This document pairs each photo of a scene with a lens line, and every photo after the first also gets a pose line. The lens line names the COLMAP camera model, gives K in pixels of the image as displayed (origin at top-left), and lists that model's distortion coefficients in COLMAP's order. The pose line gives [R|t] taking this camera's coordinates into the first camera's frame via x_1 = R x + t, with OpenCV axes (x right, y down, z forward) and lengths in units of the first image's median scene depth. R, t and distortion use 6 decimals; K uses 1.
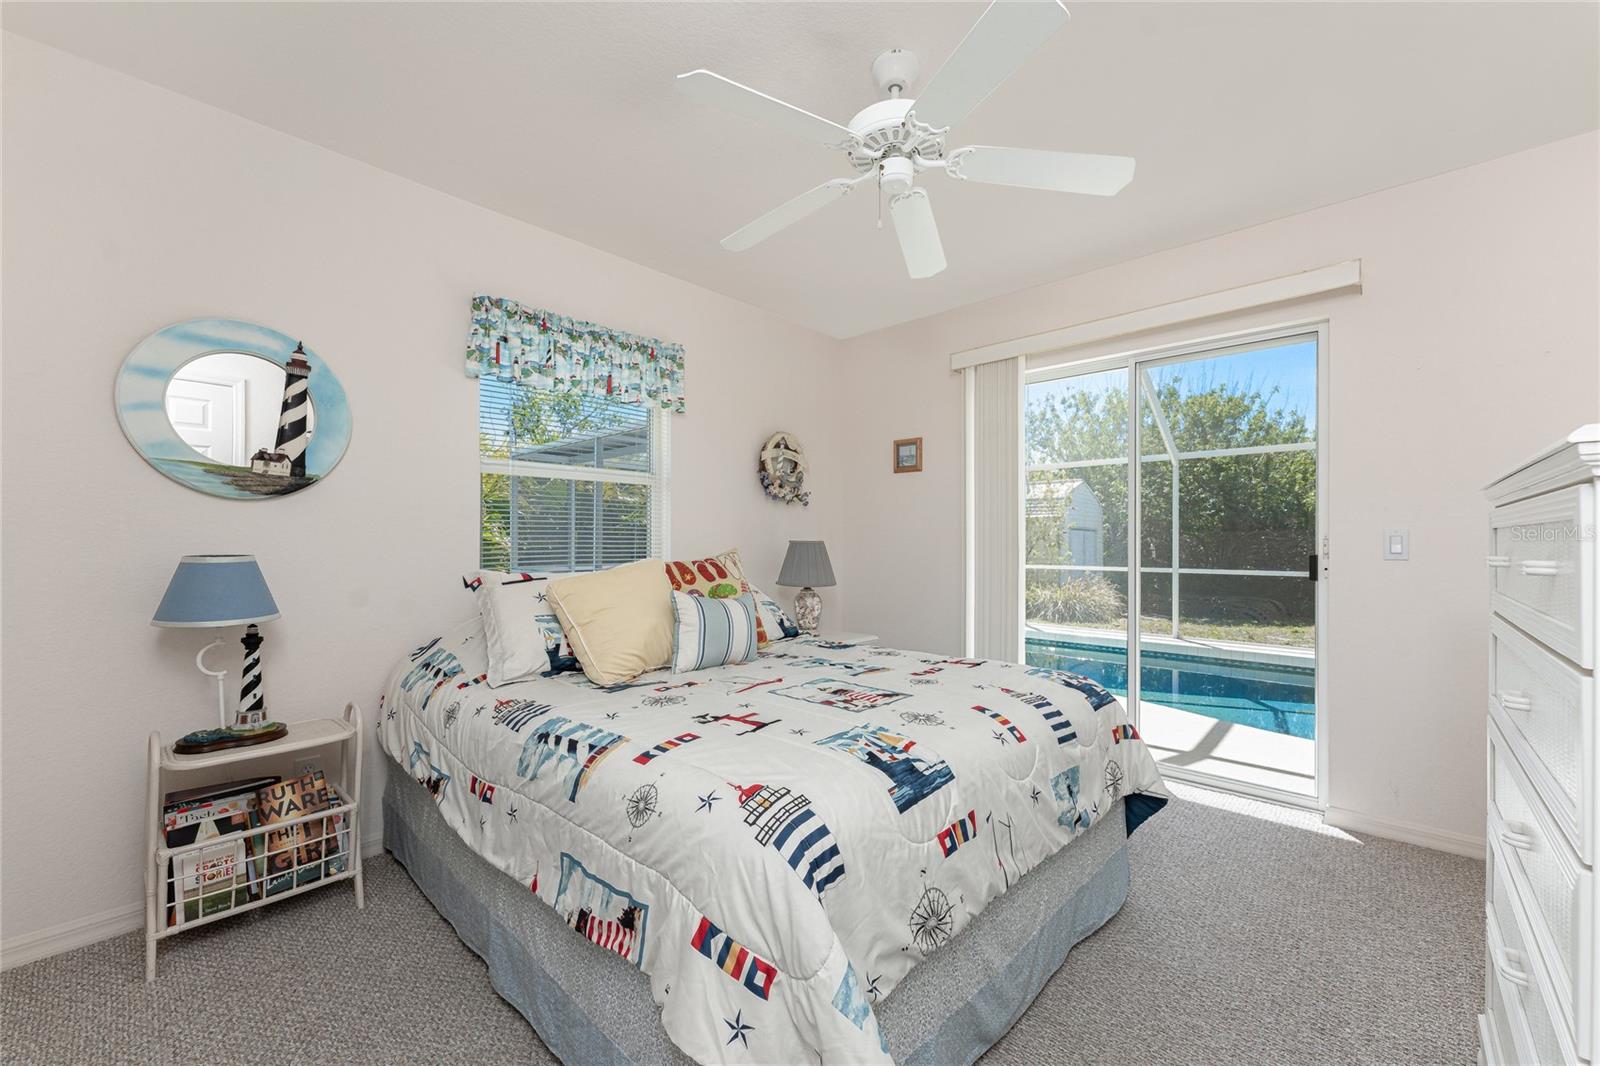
lens RADIAL K [[640.4, 0, 792.6], [0, 640.4, 540.0], [0, 0, 1]] dist [0.001404, -0.000166]
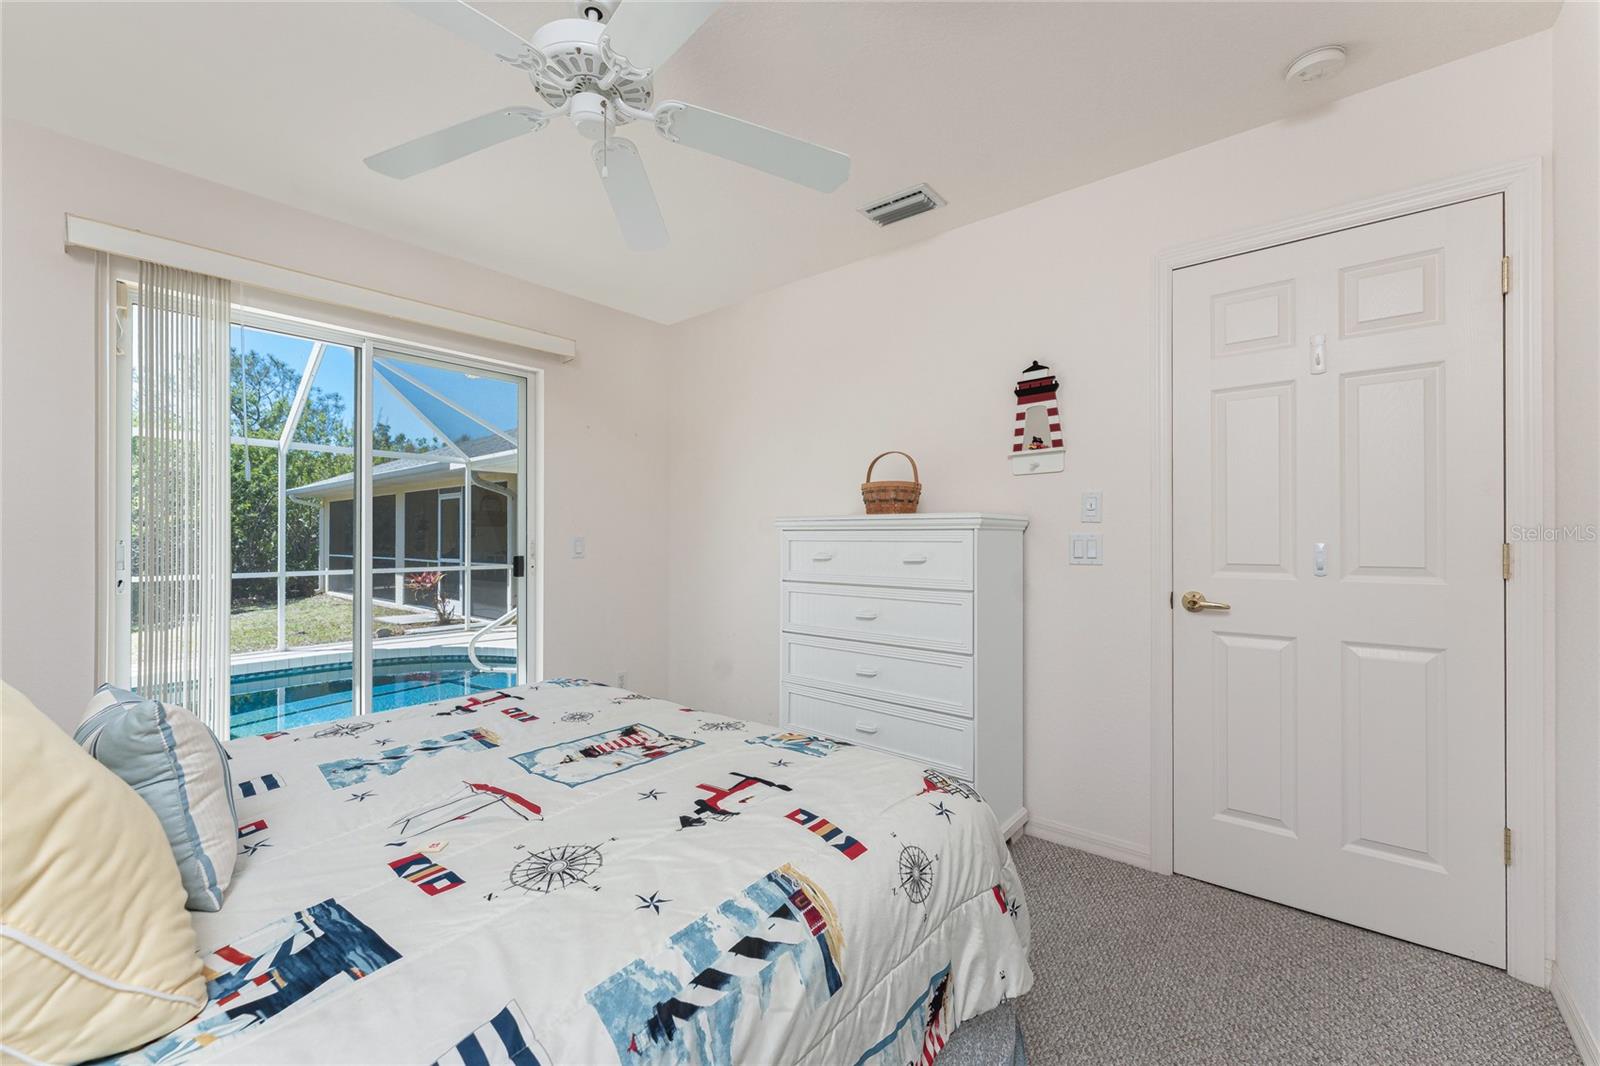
lens RADIAL K [[640.4, 0, 805.2], [0, 640.4, 539.9], [0, 0, 1]] dist [0.001404, -0.000166]
pose [[-0.082598, -0.002287, 0.996580, -0.843990], [-0.015973, 0.999872, 0.000971, -0.028745], [-0.996455, -0.015838, -0.082624, 0.948629]]
